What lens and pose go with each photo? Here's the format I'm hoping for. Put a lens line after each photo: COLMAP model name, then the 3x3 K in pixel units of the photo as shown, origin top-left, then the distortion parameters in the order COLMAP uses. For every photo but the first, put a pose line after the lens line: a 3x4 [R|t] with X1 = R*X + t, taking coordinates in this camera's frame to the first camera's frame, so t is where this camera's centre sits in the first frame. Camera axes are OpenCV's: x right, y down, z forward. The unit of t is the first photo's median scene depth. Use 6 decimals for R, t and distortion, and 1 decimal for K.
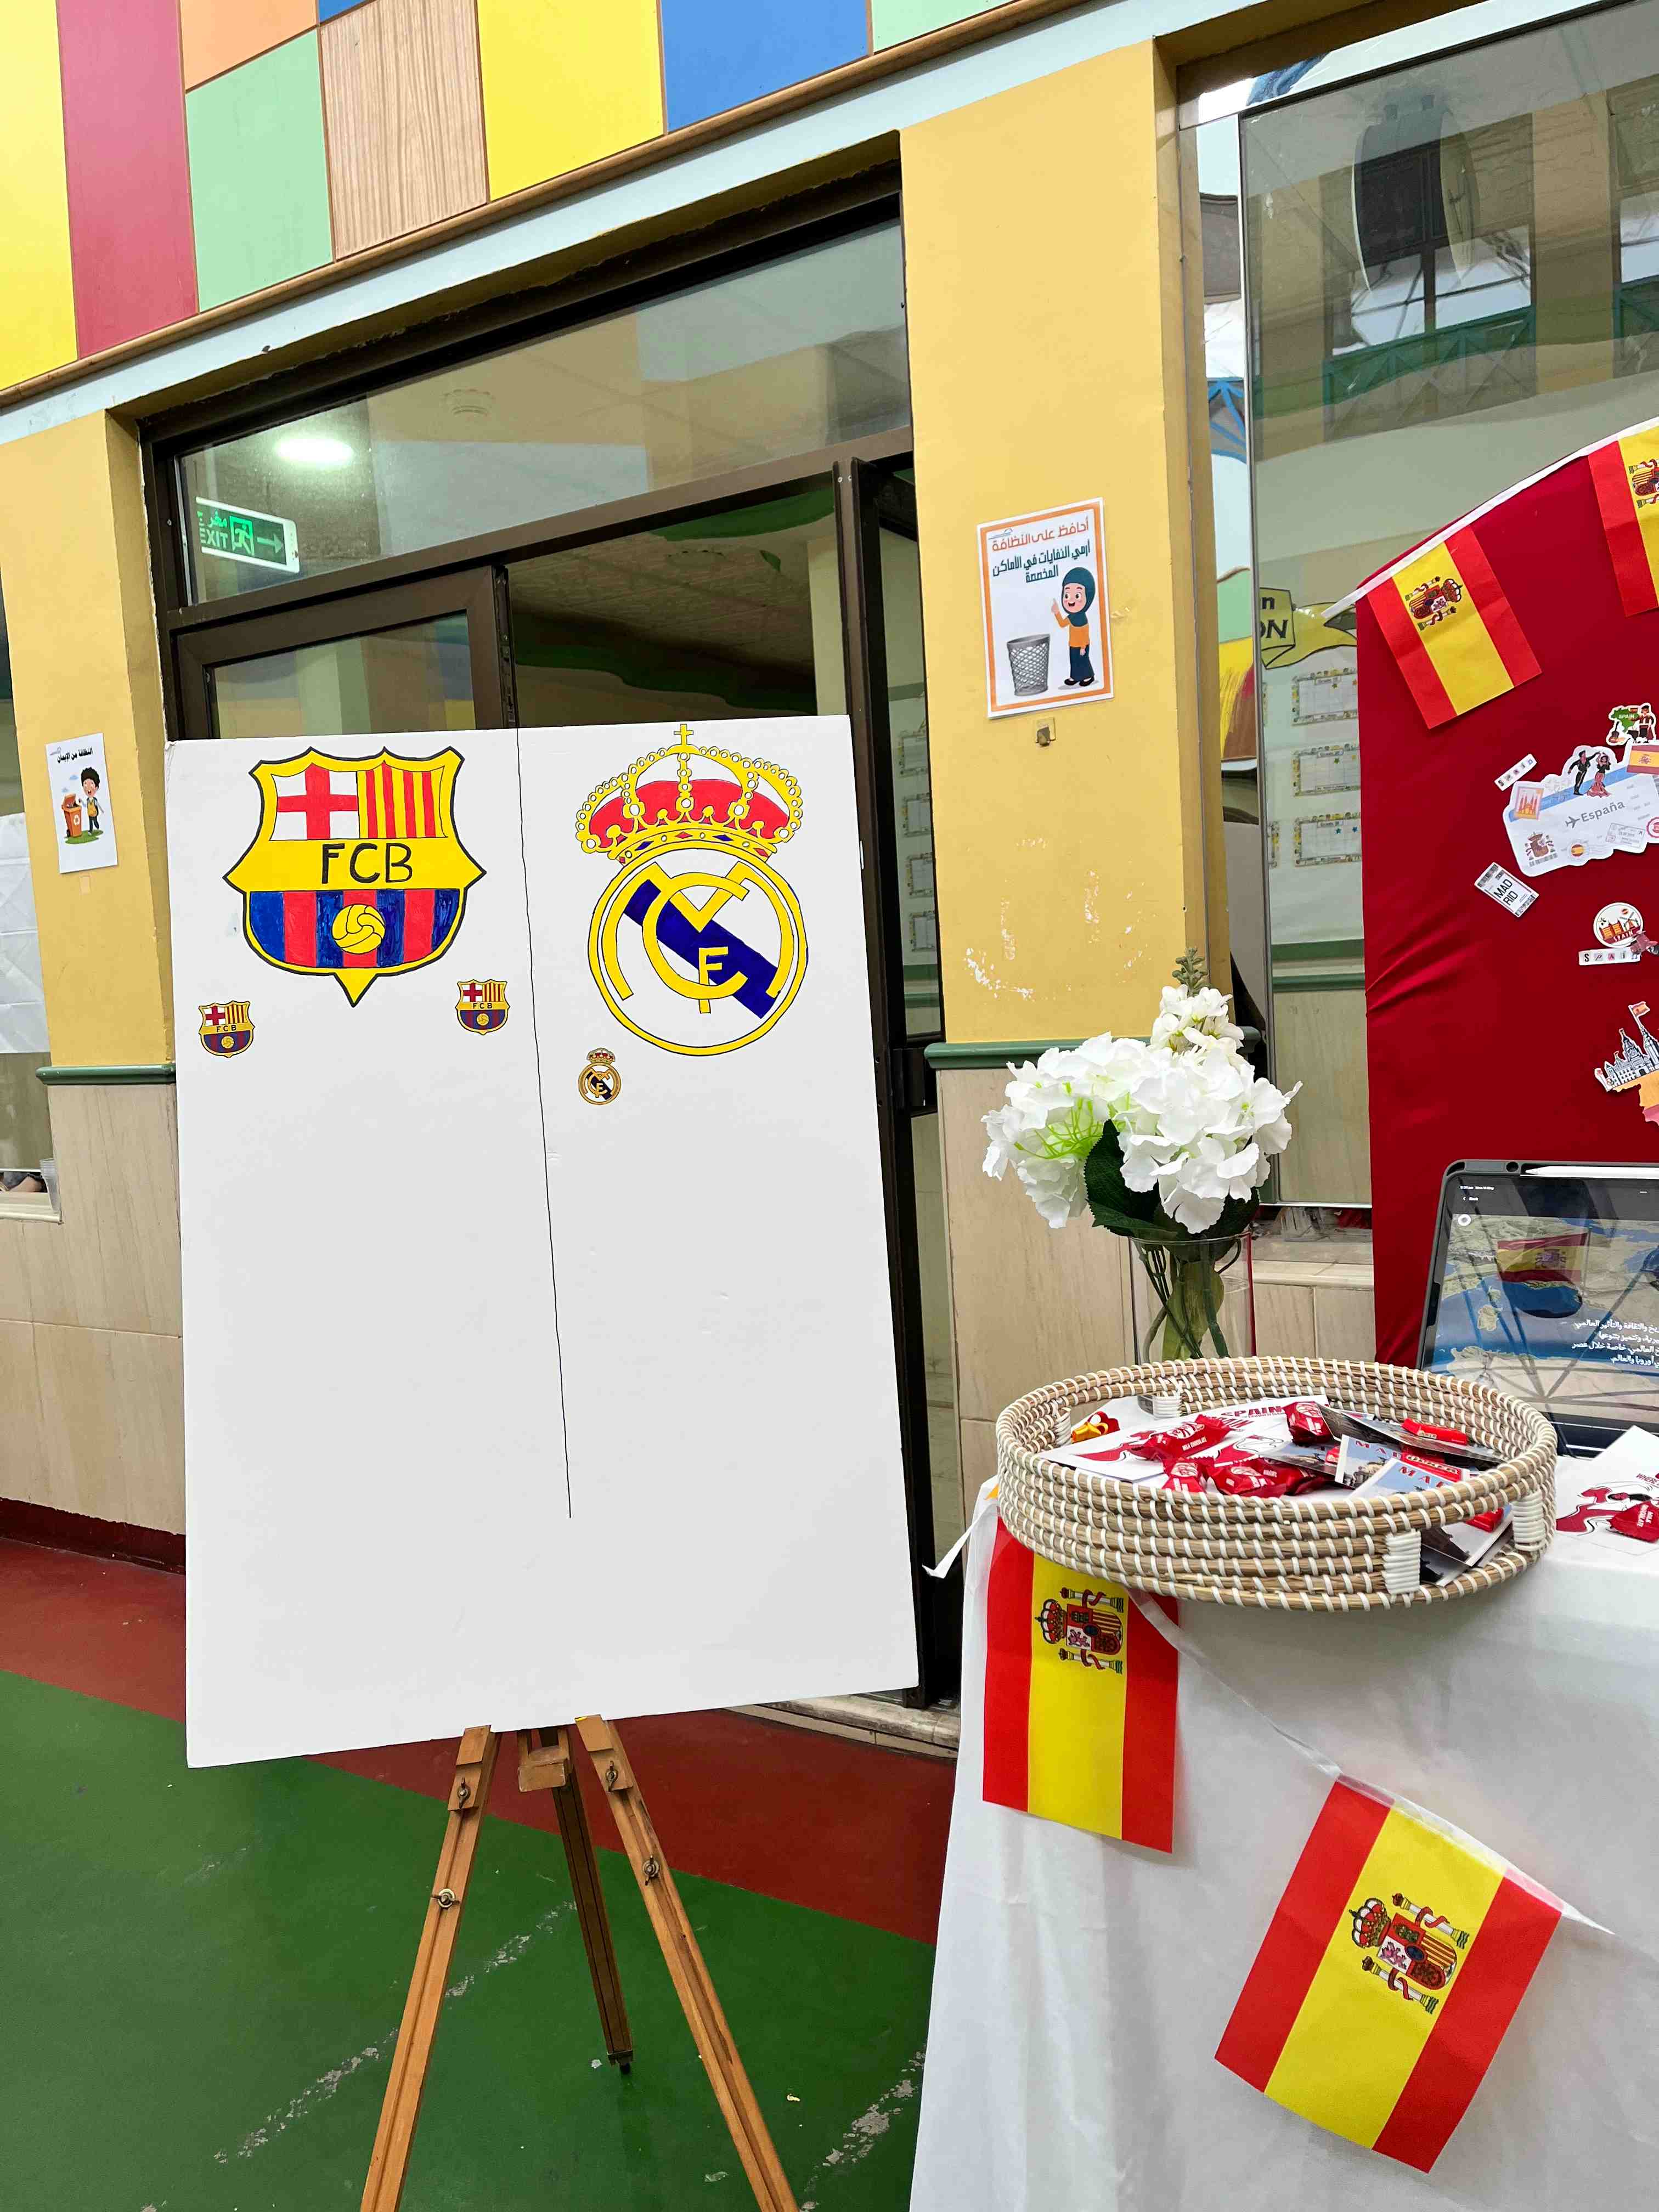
lens RADIAL K [[1680.2, 0, 835.0], [0, 1680.2, 1101.1], [0, 0, 1]] dist [0.061173, -0.070074]
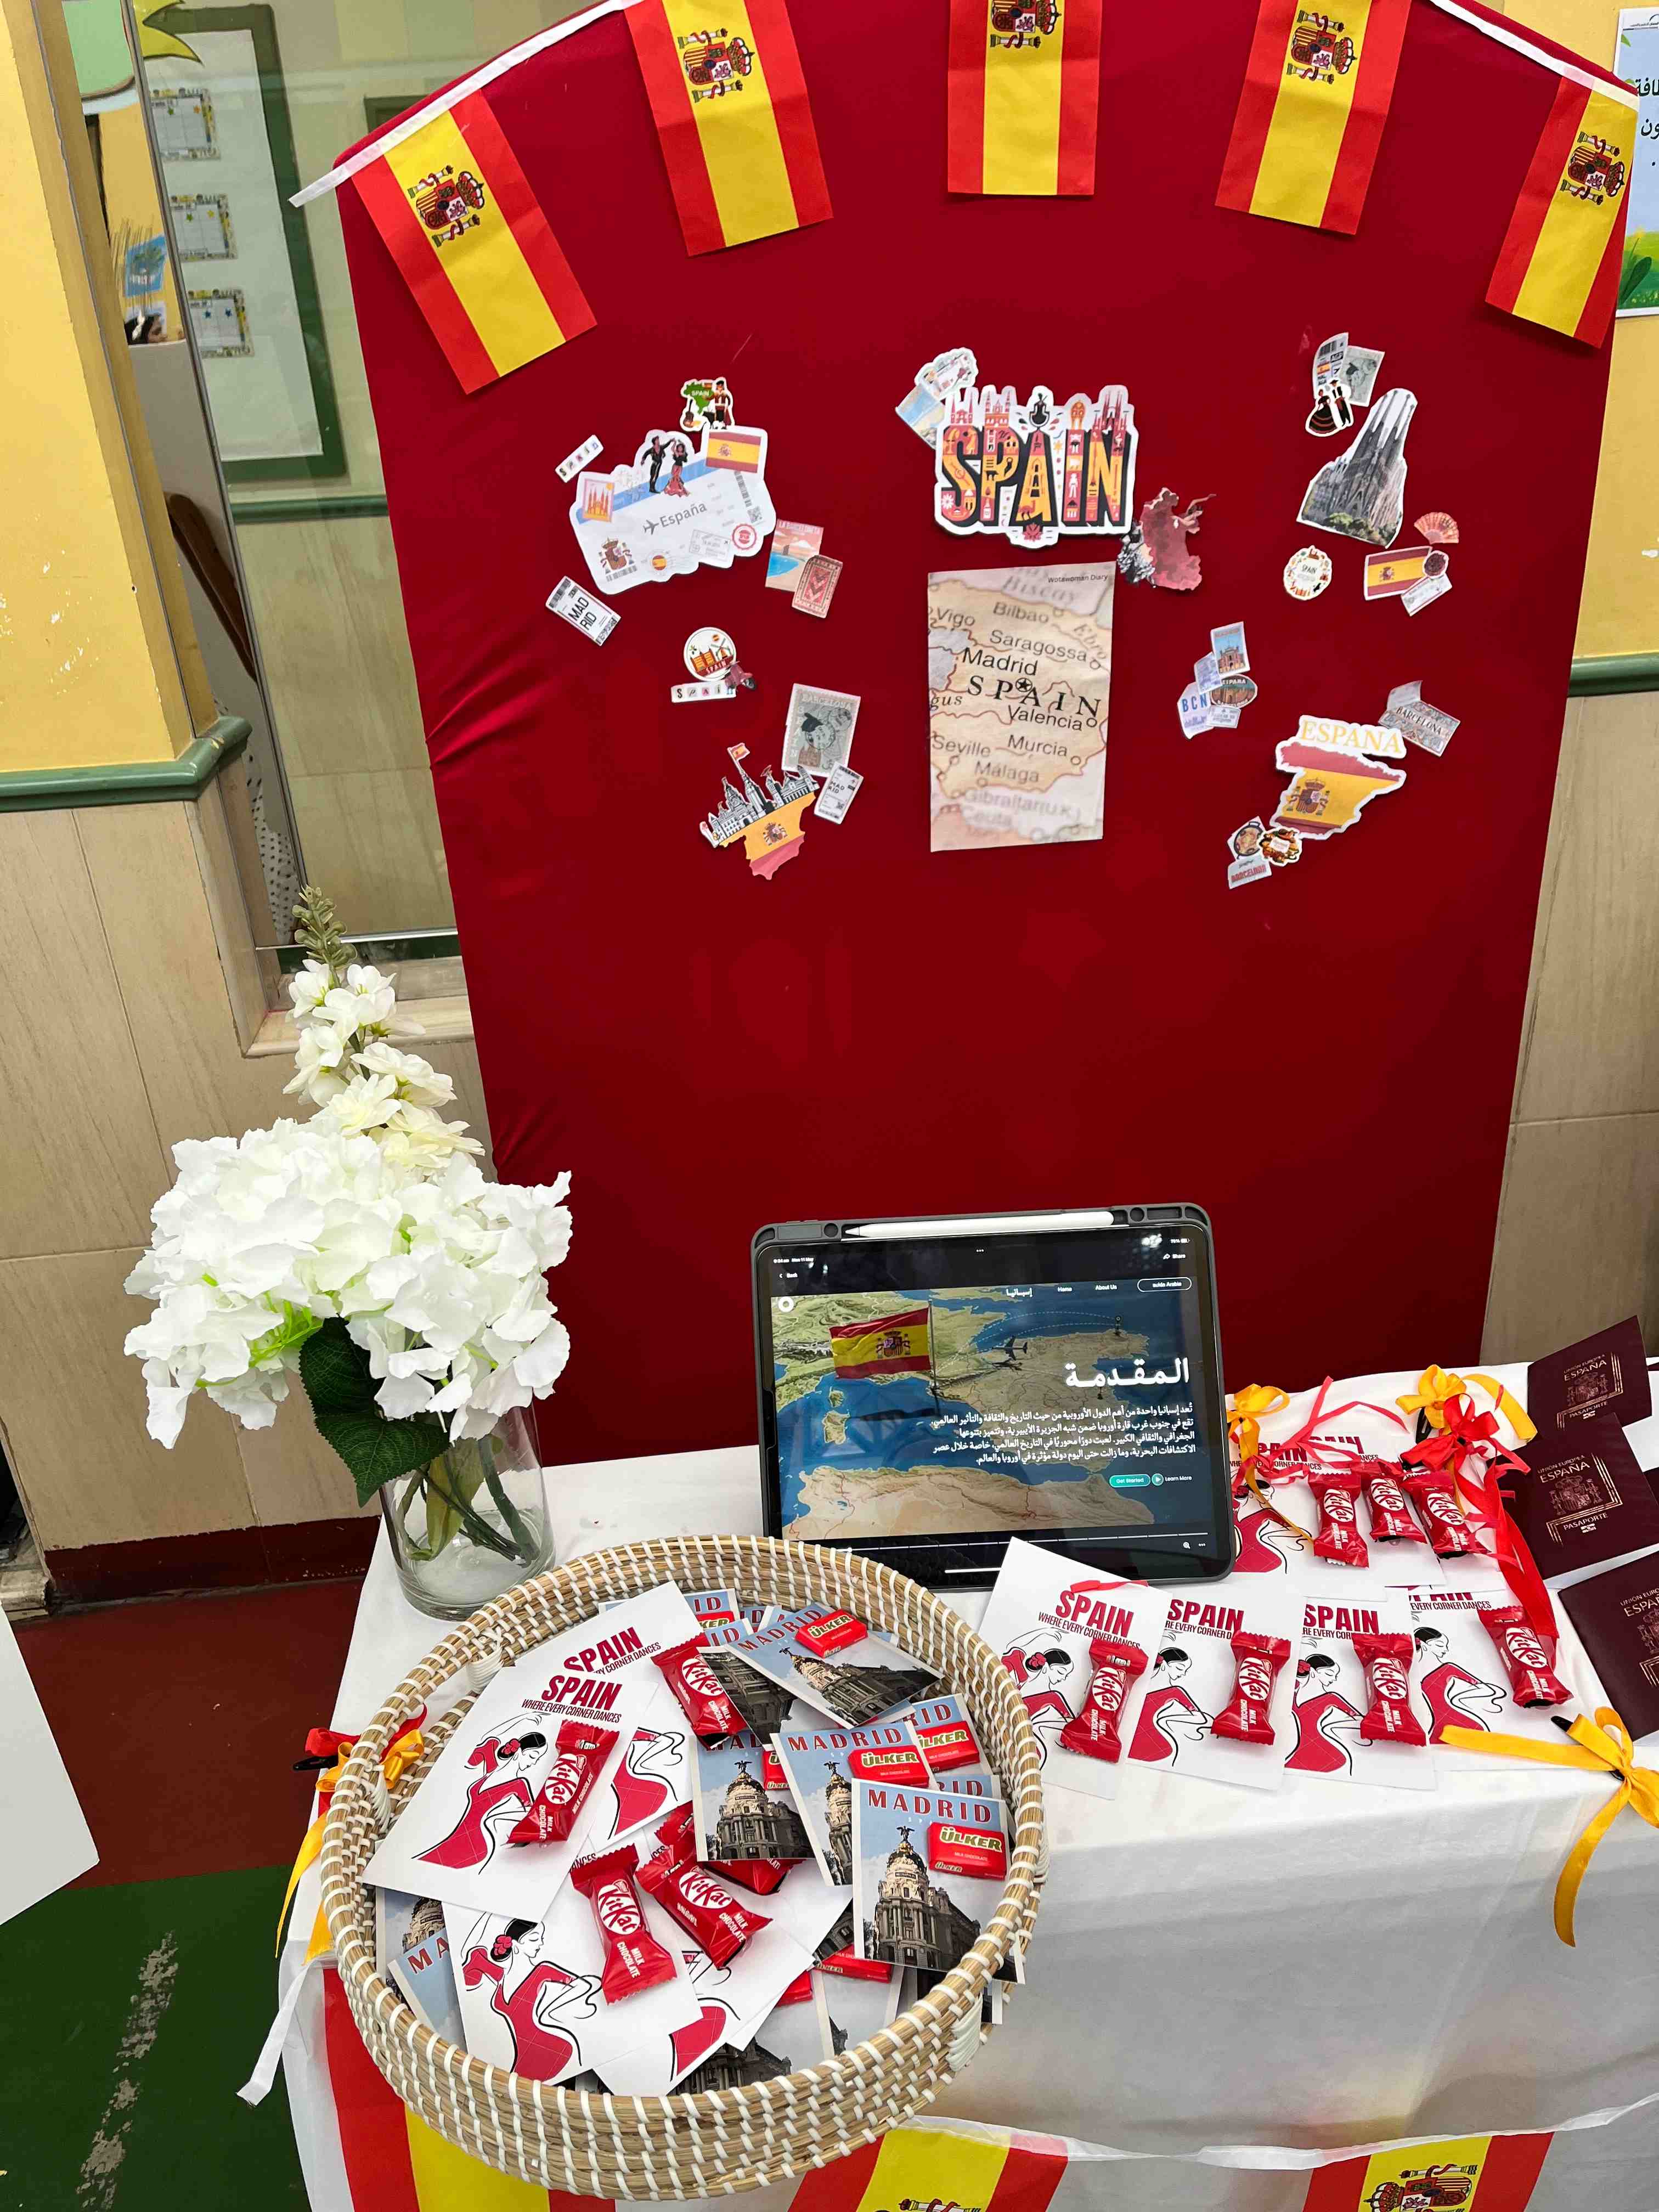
lens RADIAL K [[1680.2, 0, 839.5], [0, 1680.2, 1115.2], [0, 0, 1]] dist [0.061173, -0.070074]
pose [[0.794725, -0.257438, 0.549671, -0.016900], [0.050955, 0.930699, 0.362220, -0.189512], [-0.604828, -0.259857, 0.752767, 0.250045]]
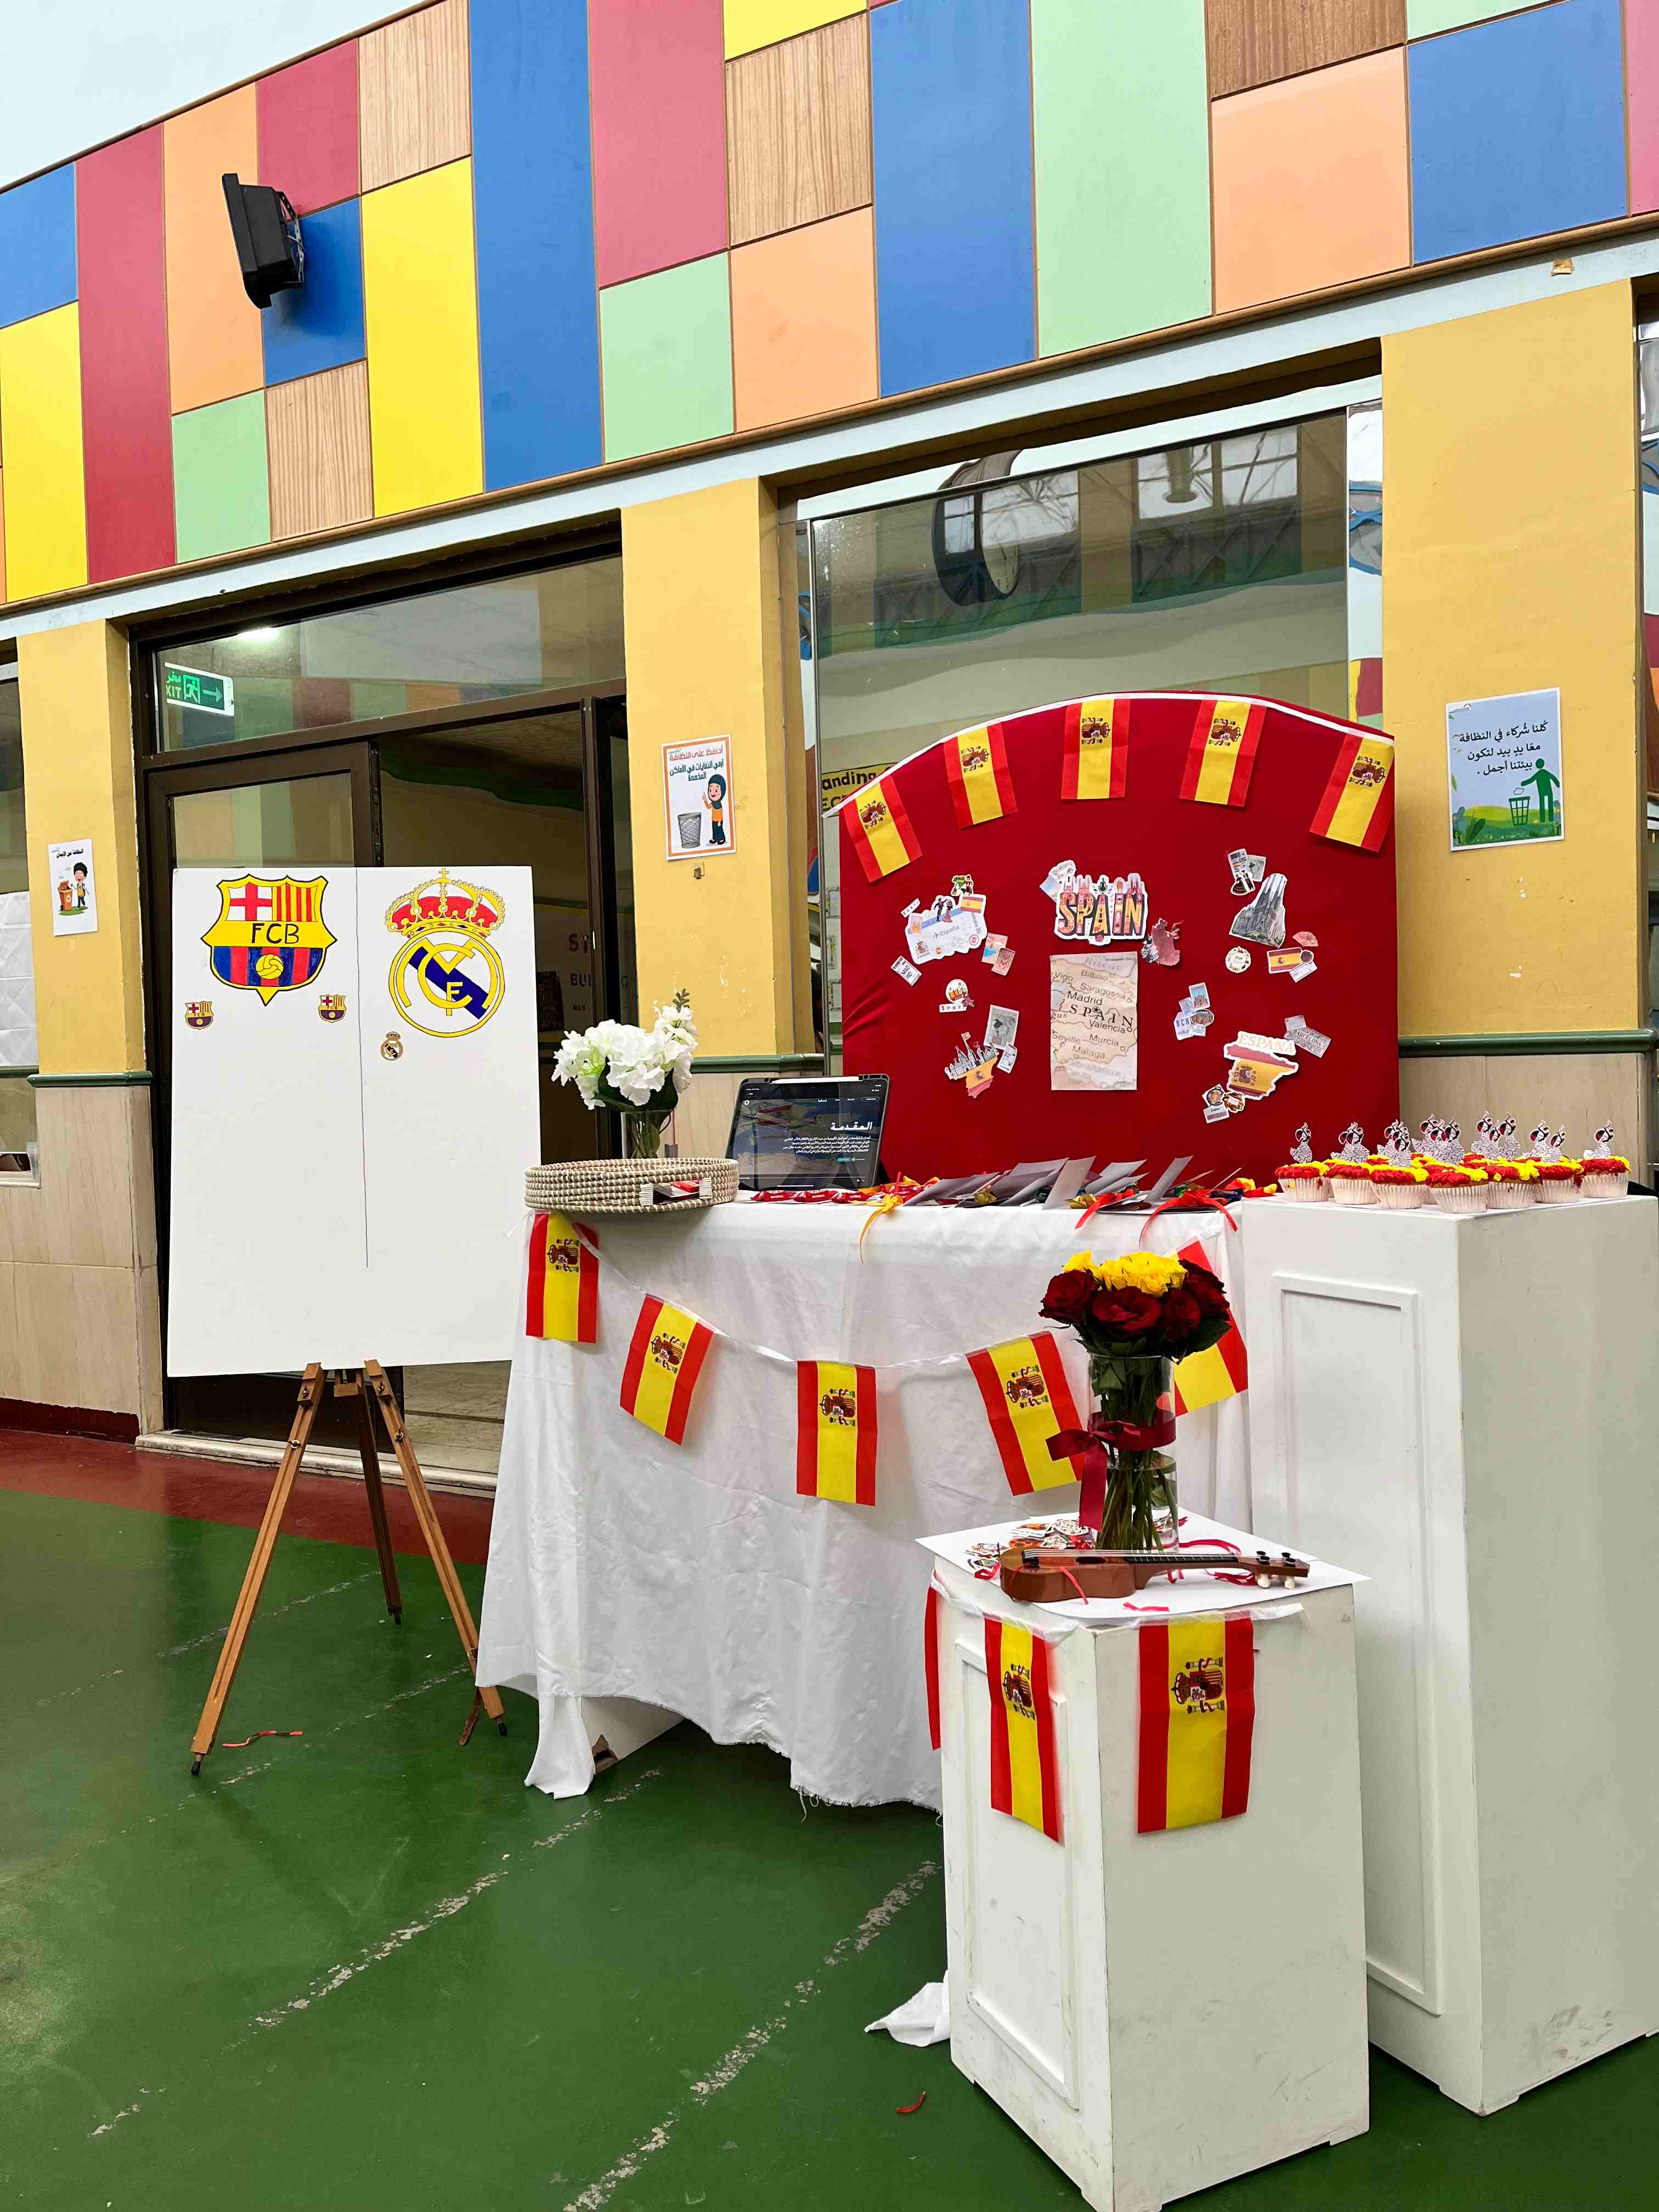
lens RADIAL K [[1680.2, 0, 835.0], [0, 1680.2, 1120.8], [0, 0, 1]] dist [0.061173, -0.070074]
pose [[0.998263, 0.028523, 0.051544, 0.231272], [-0.026224, 0.998655, -0.044735, 0.123579], [-0.052751, 0.043305, 0.997668, -0.823154]]
